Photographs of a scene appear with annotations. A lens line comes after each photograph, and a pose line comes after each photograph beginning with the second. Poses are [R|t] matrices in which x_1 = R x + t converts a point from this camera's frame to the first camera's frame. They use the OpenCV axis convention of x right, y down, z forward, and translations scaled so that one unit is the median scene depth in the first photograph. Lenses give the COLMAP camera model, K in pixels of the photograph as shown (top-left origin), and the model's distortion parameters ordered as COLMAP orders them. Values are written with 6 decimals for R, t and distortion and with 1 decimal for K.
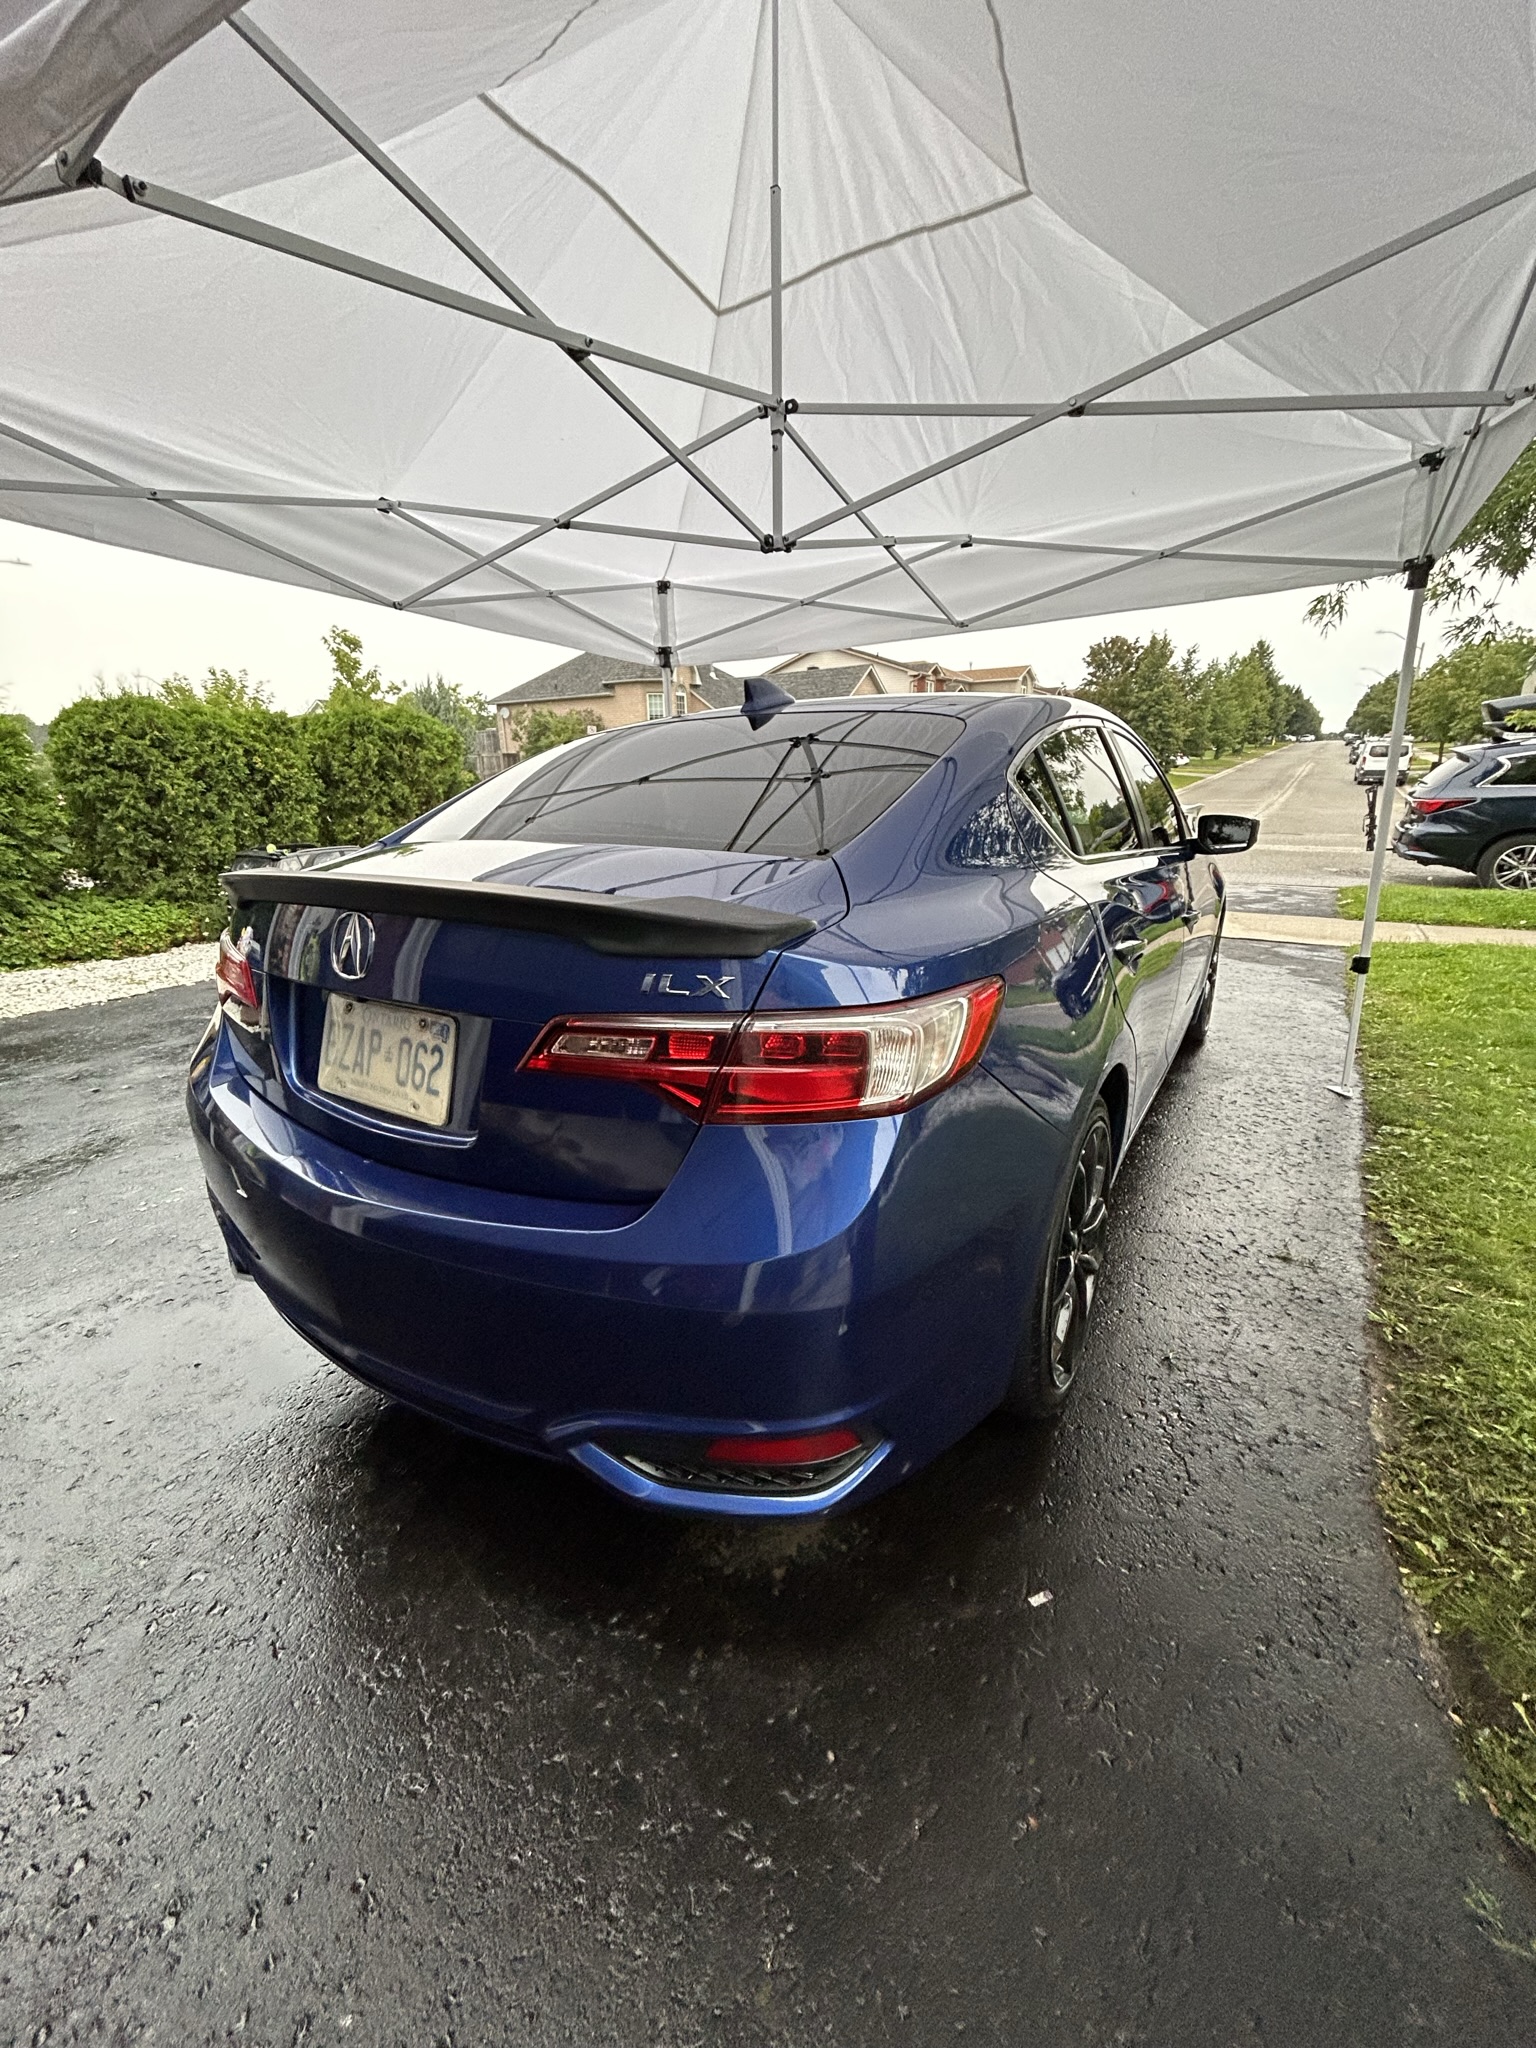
lens RADIAL K [[885.1, 0, 744.9], [0, 885.1, 1016.9], [0, 0, 1]] dist [-0.001128, 0.000052]
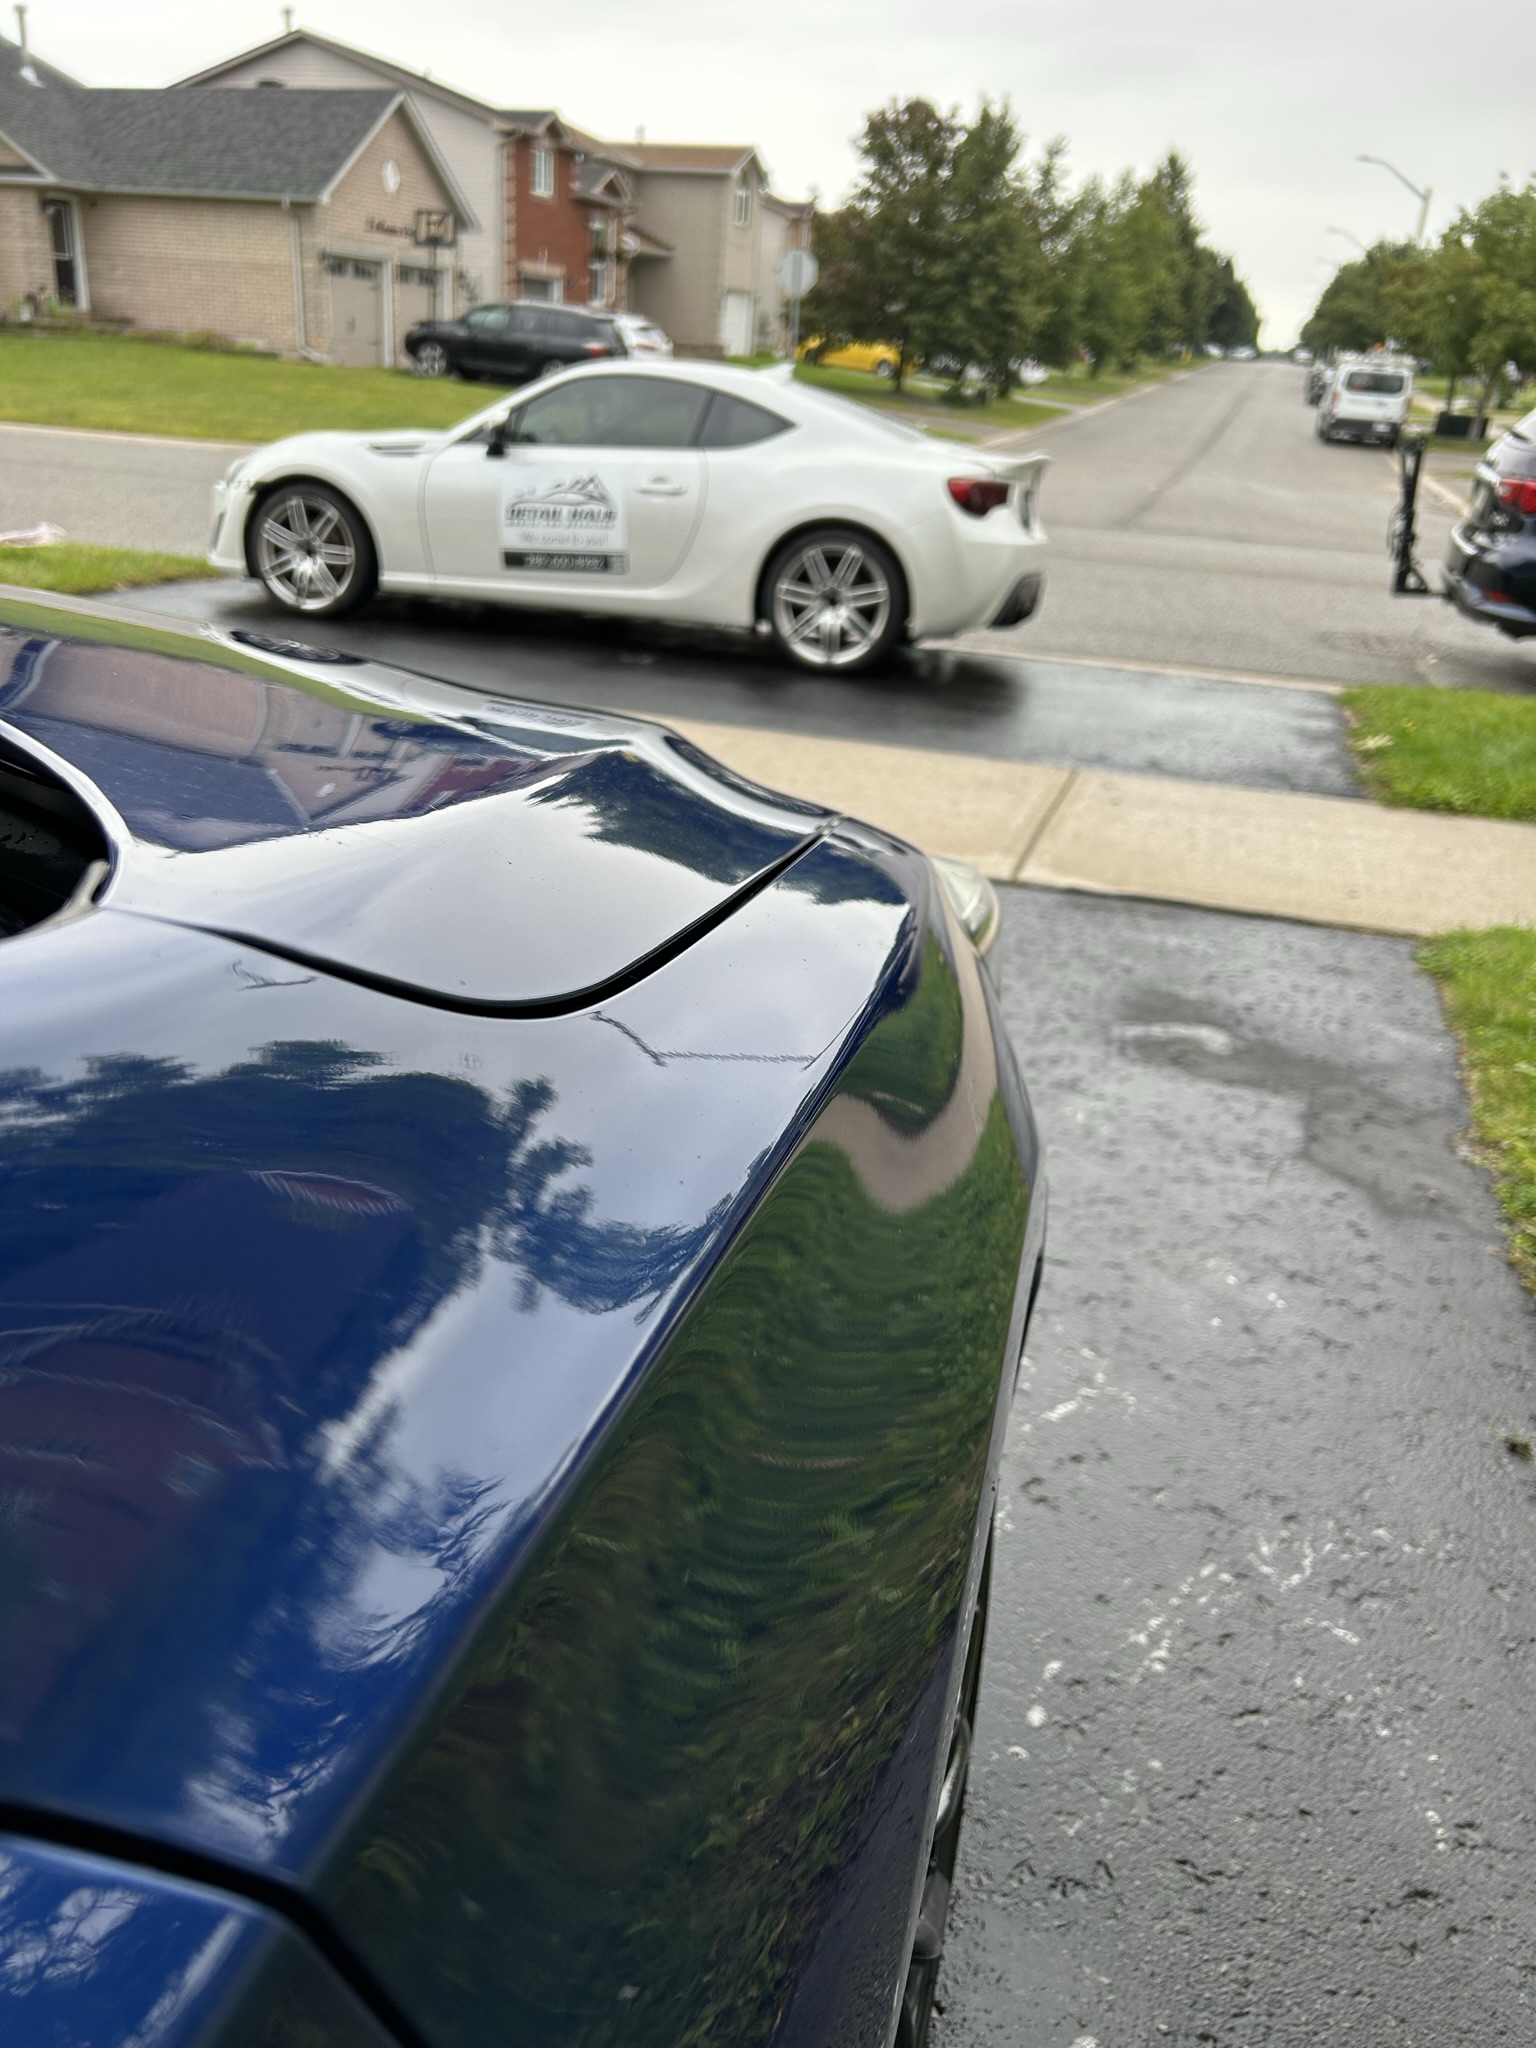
lens RADIAL K [[1563.8, 0, 763.8], [0, 1563.8, 1034.1], [0, 0, 1]] dist [0.034321, -0.052261]
pose [[0.958268, -0.040871, 0.282936, 0.071241], [0.003154, 0.991178, 0.132497, -0.030081], [-0.285855, -0.126075, 0.949943, 0.128897]]
